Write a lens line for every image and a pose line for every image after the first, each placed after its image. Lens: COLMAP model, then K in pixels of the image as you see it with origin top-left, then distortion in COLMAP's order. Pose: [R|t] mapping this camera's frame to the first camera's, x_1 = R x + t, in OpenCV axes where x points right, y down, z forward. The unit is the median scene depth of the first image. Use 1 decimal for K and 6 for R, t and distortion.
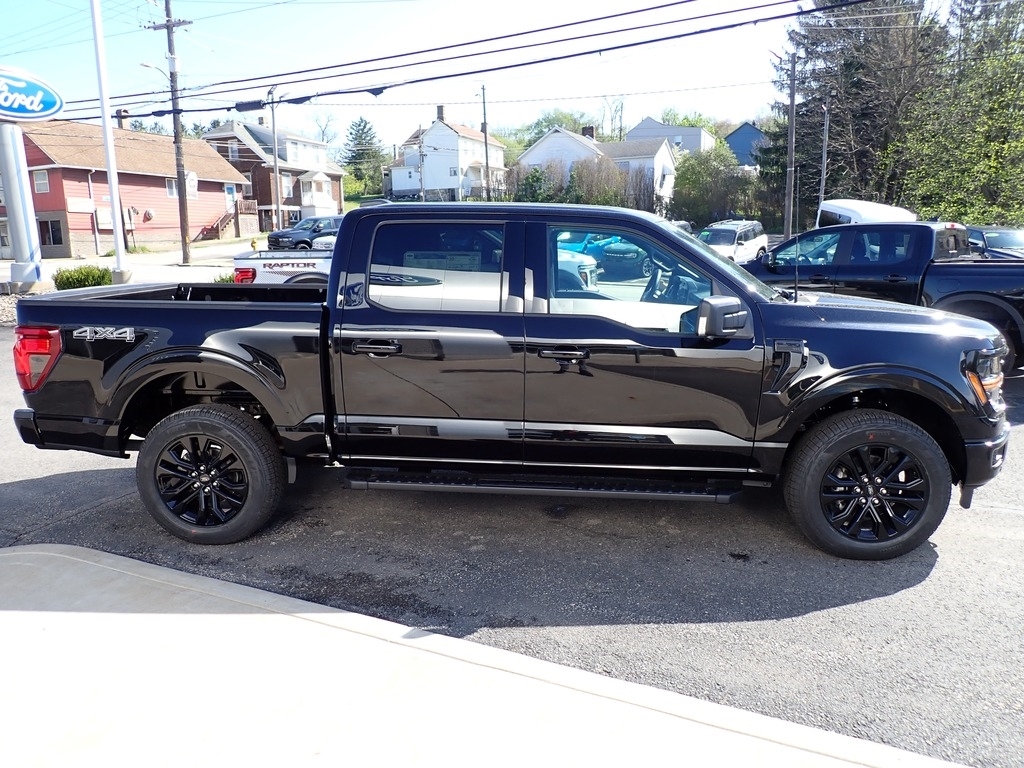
lens RADIAL K [[758.2, 0, 511.2], [0, 758.2, 391.7], [0, 0, 1]] dist [-0.008538, -0.003658]
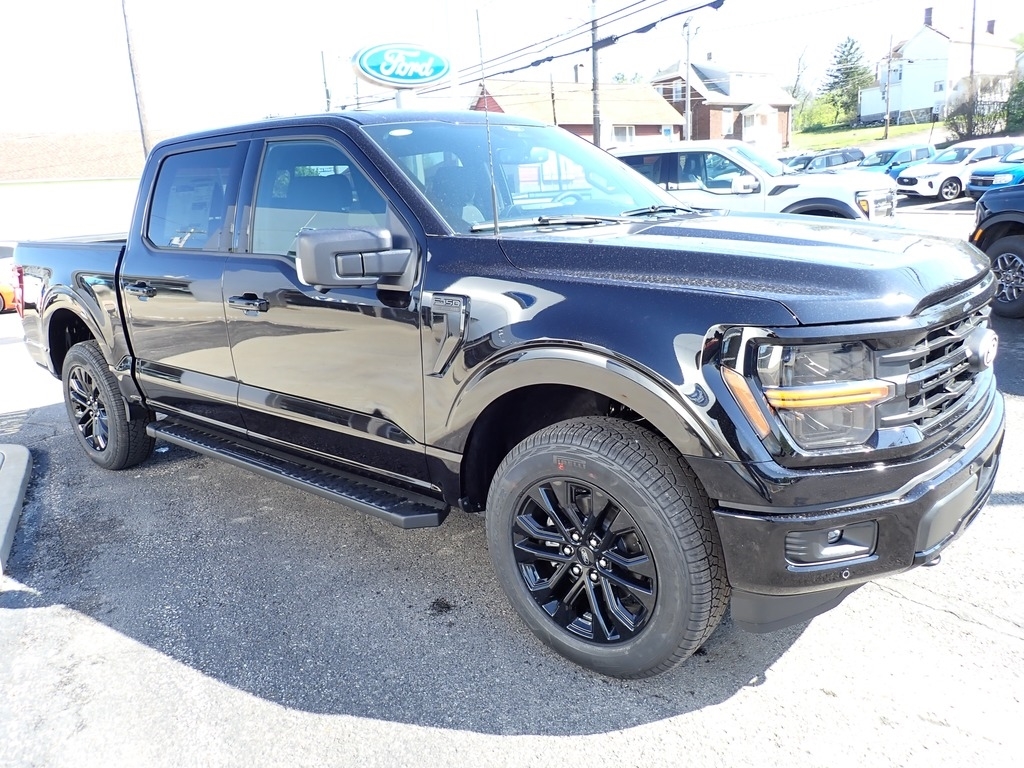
lens RADIAL K [[758.2, 0, 516.1], [0, 758.2, 388.1], [0, 0, 1]] dist [-0.008538, -0.003658]
pose [[0.818403, 0.100322, -0.565820, 0.177206], [-0.060342, 0.994202, 0.088998, -0.011593], [0.571468, -0.038694, 0.819712, 0.115481]]
